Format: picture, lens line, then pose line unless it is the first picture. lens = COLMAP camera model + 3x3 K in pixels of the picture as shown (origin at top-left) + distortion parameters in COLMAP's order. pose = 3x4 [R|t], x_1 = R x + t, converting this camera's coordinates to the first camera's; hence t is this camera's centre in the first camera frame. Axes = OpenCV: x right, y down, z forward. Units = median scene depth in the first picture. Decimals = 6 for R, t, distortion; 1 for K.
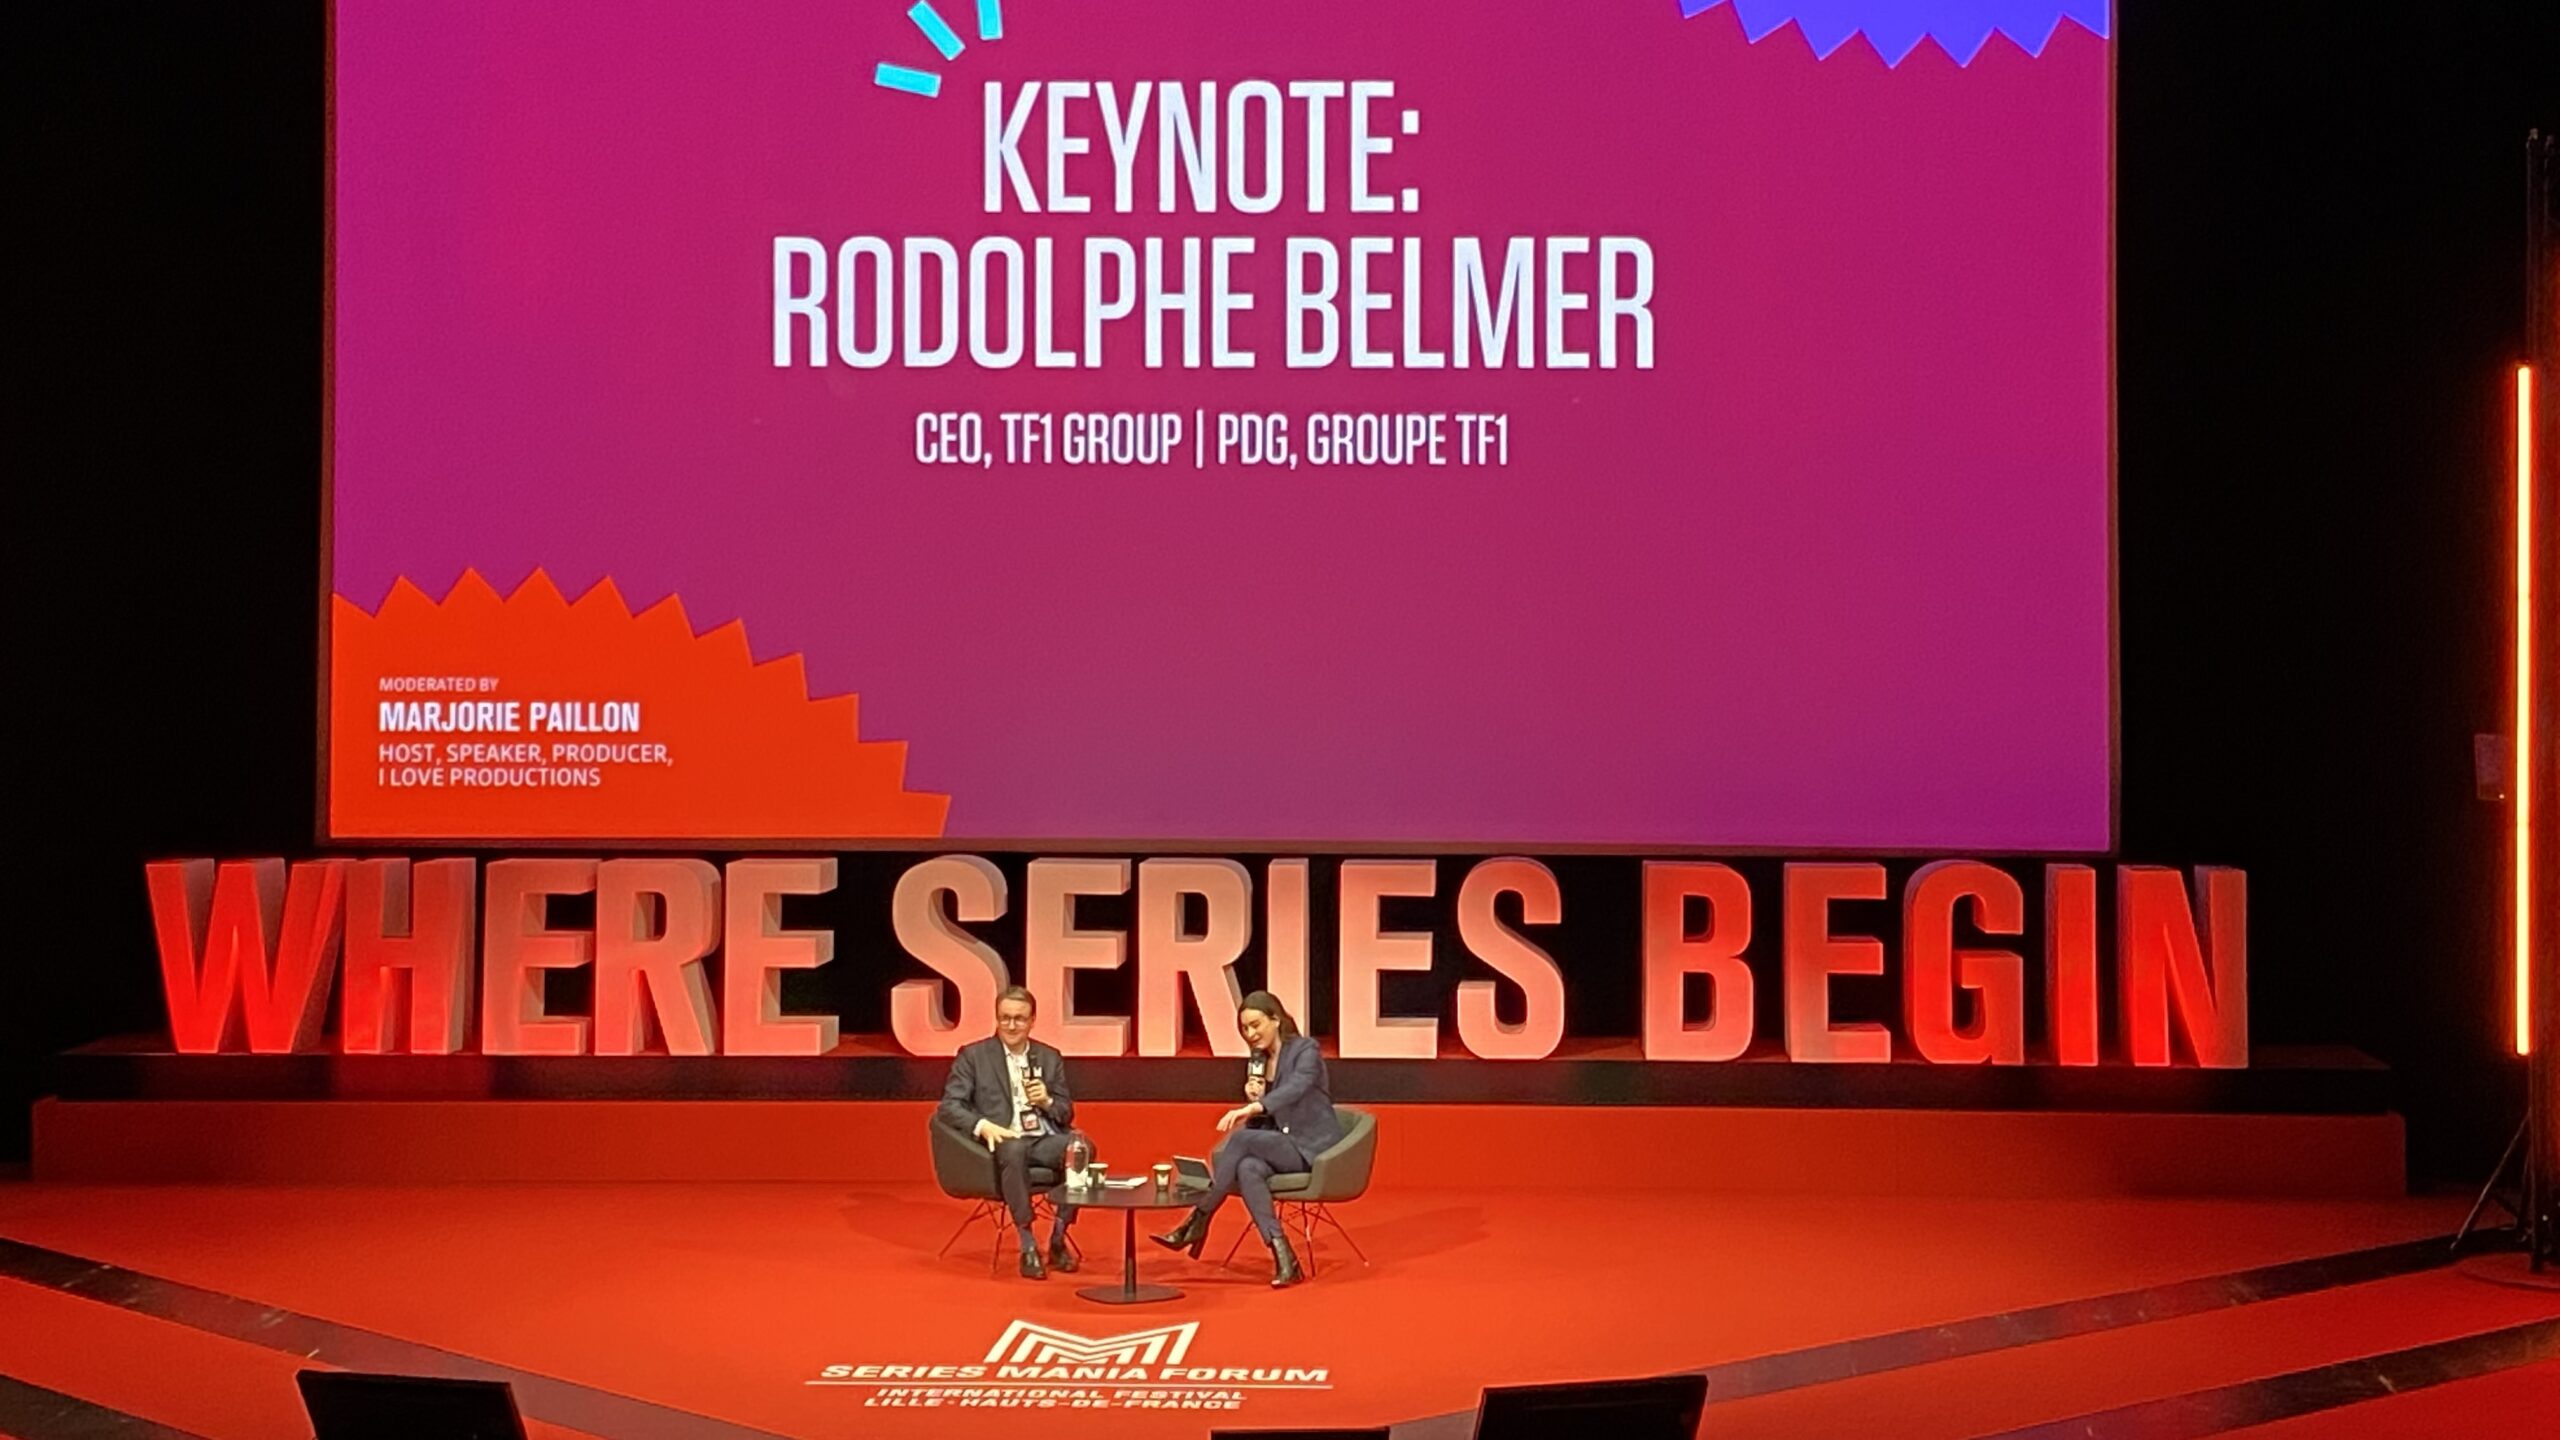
lens RADIAL K [[3882.3, 0, 1285.9], [0, 3882.3, 609.8], [0, 0, 1]] dist [0.171319, -0.131264]
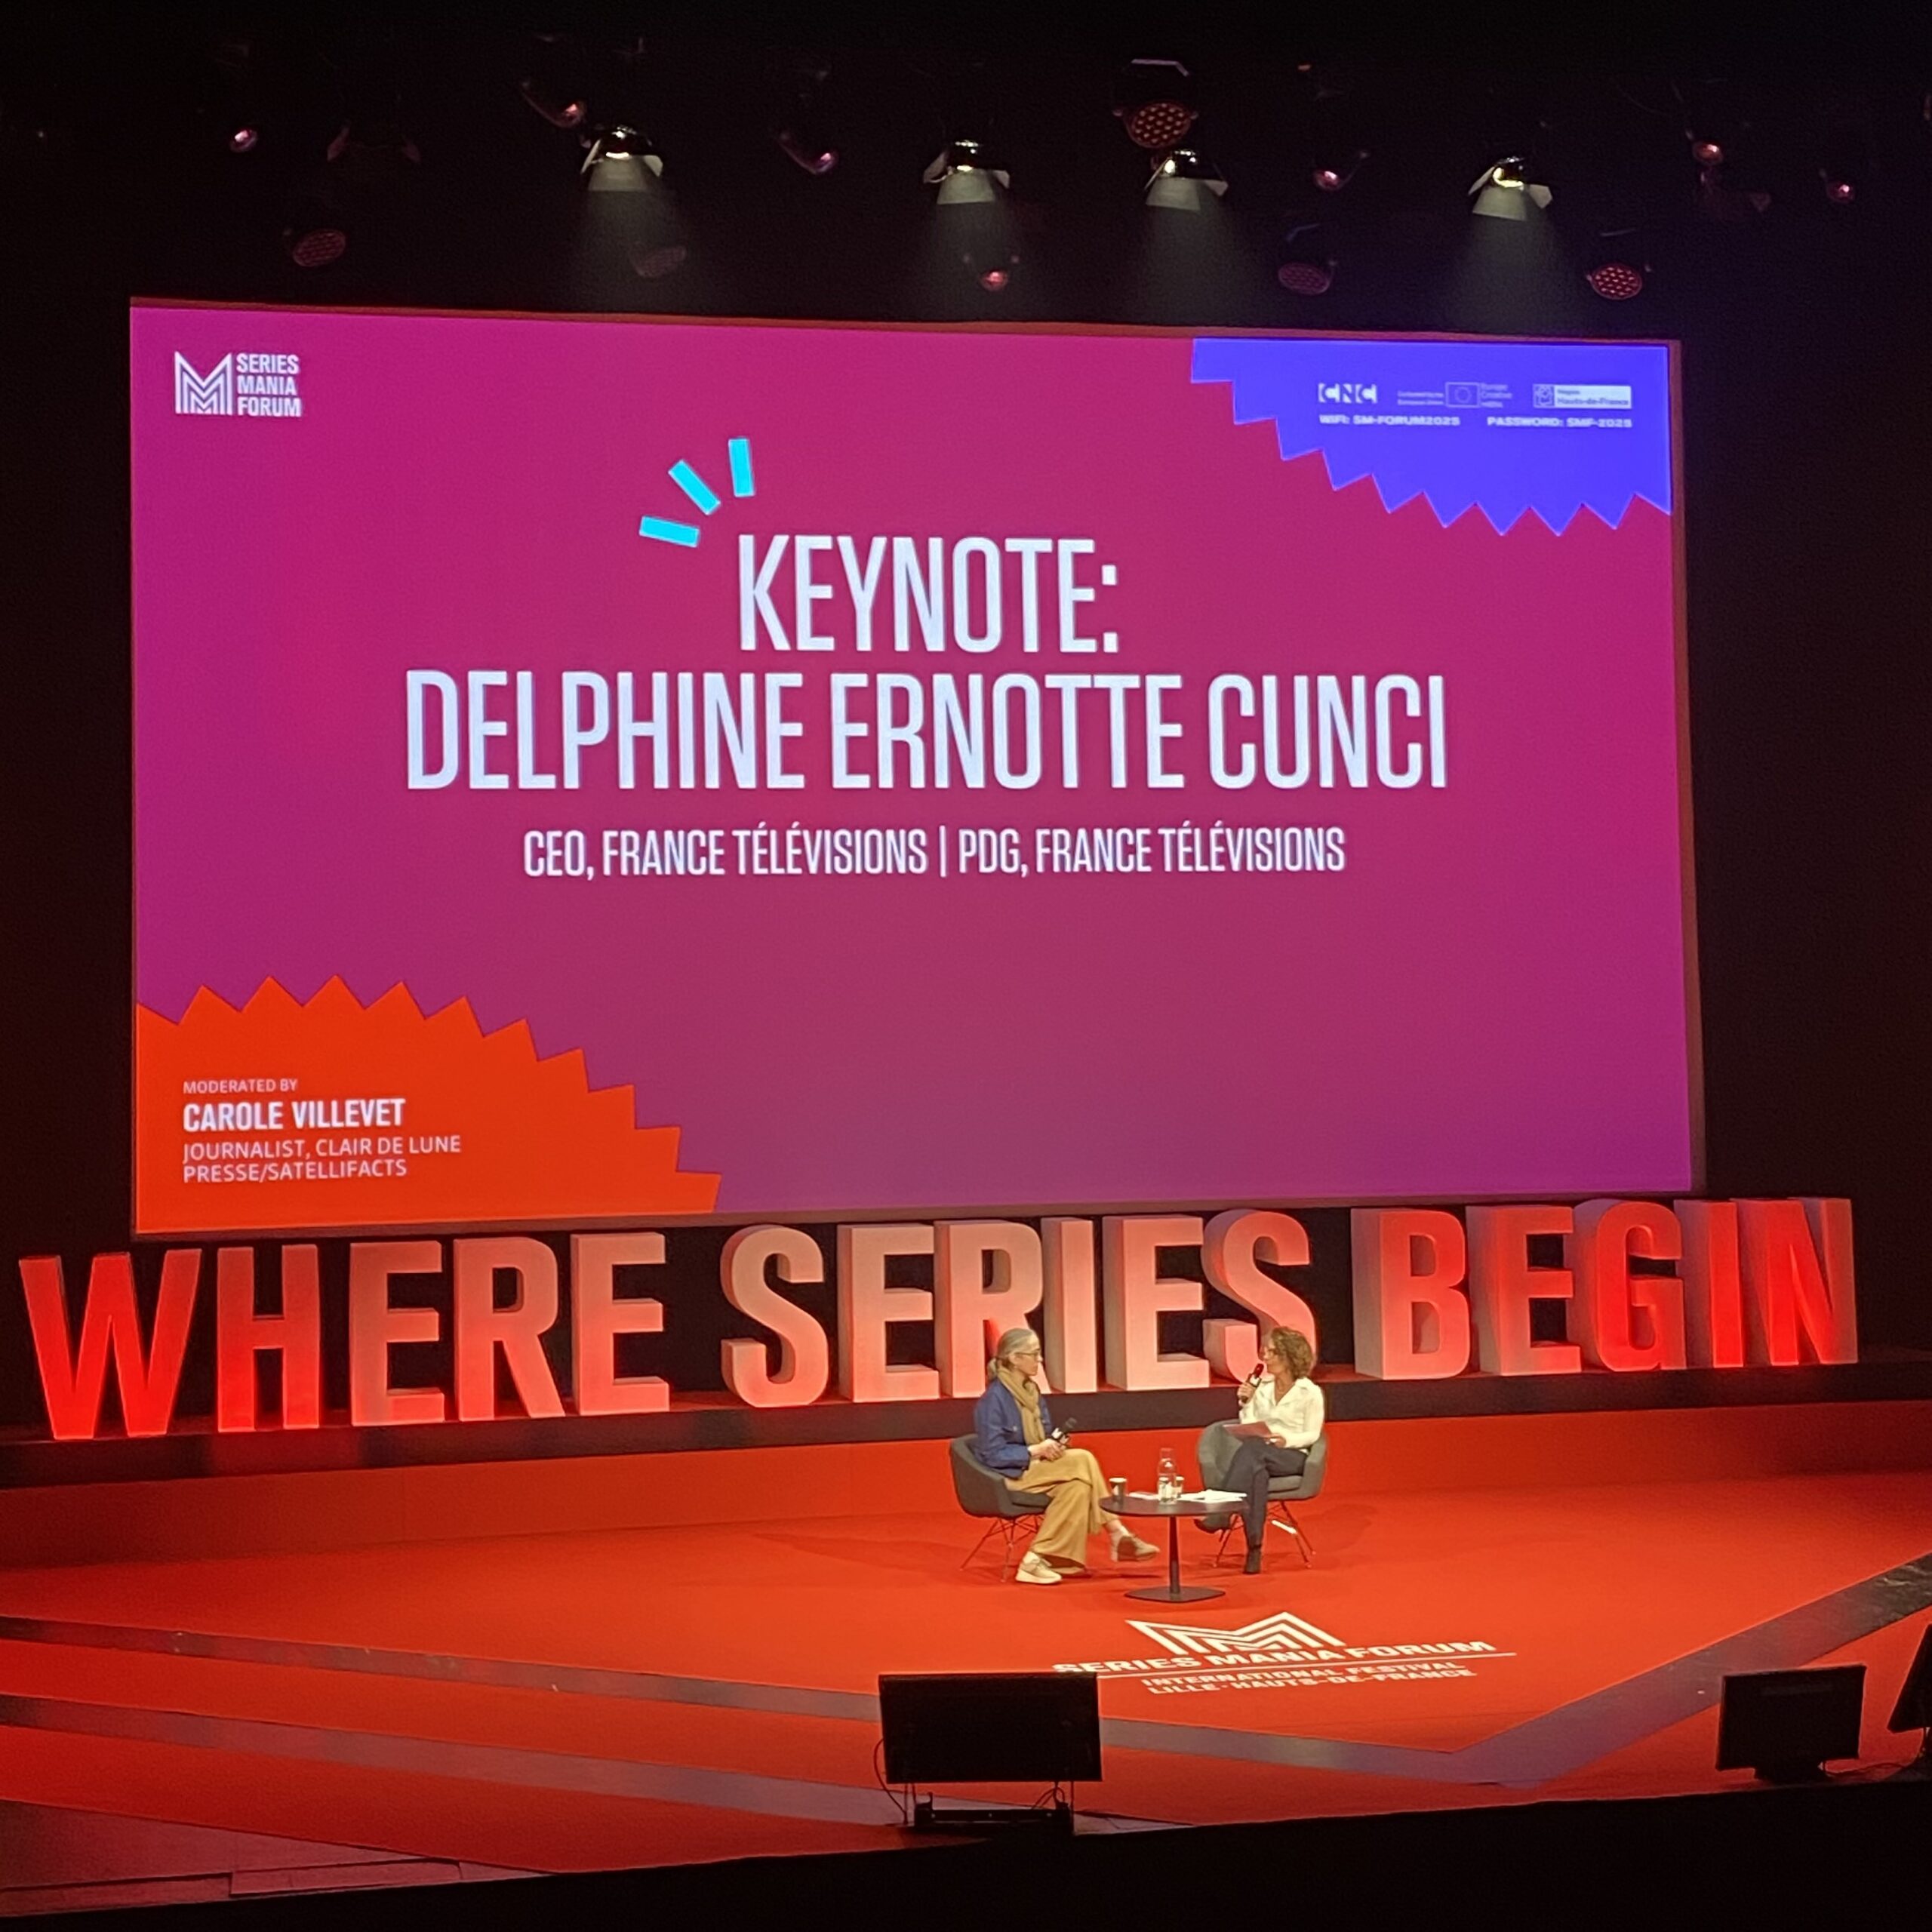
lens RADIAL K [[3534.7, 0, 943.0], [0, 3534.7, 933.2], [0, 0, 1]] dist [0.167246, 0.022055]
pose [[0.963077, -0.014214, 0.268851, -0.297470], [0.019926, 0.999630, -0.018528, -0.001029], [-0.268488, 0.023201, 0.963004, 0.007344]]
